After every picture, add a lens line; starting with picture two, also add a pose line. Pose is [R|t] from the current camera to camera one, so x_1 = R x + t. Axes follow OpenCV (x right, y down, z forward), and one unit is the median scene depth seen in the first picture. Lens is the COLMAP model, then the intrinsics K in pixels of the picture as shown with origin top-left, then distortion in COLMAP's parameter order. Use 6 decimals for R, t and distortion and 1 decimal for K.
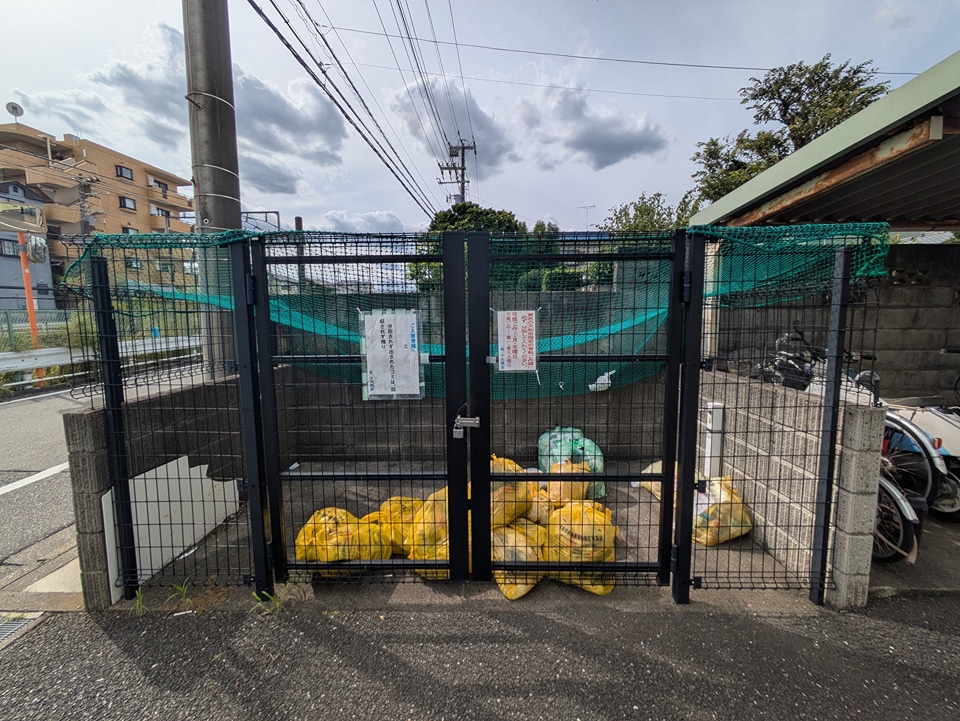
lens RADIAL K [[376.5, 0, 480.0], [0, 376.5, 360.5], [0, 0, 1]] dist [0.000759, 0.000622]
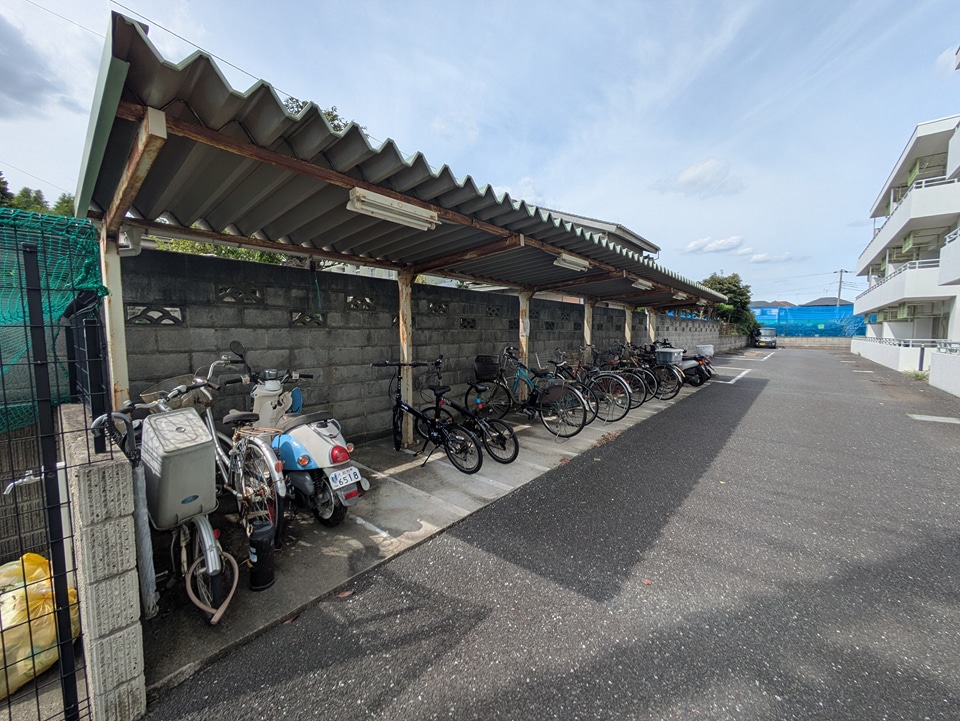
lens RADIAL K [[376.5, 0, 480.0], [0, 376.5, 360.5], [0, 0, 1]] dist [0.000759, 0.000622]
pose [[0.640516, -0.052741, 0.766132, 0.453050], [0.083838, 0.996478, -0.001494, -0.007842], [-0.763355, 0.065187, 0.642682, -0.037023]]
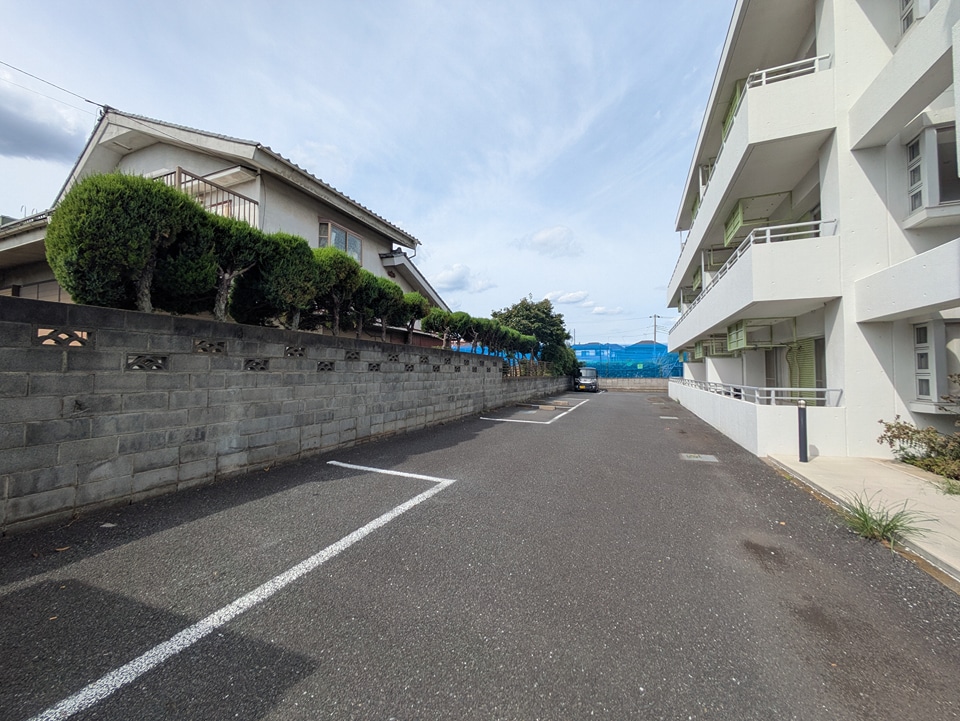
lens RADIAL K [[376.5, 0, 480.0], [0, 376.5, 360.5], [0, 0, 1]] dist [0.000759, 0.000622]
pose [[0.368001, 0.034737, 0.929176, 1.119615], [0.103946, 0.991501, -0.078235, -0.005813], [-0.923997, 0.125375, 0.361263, -0.086088]]
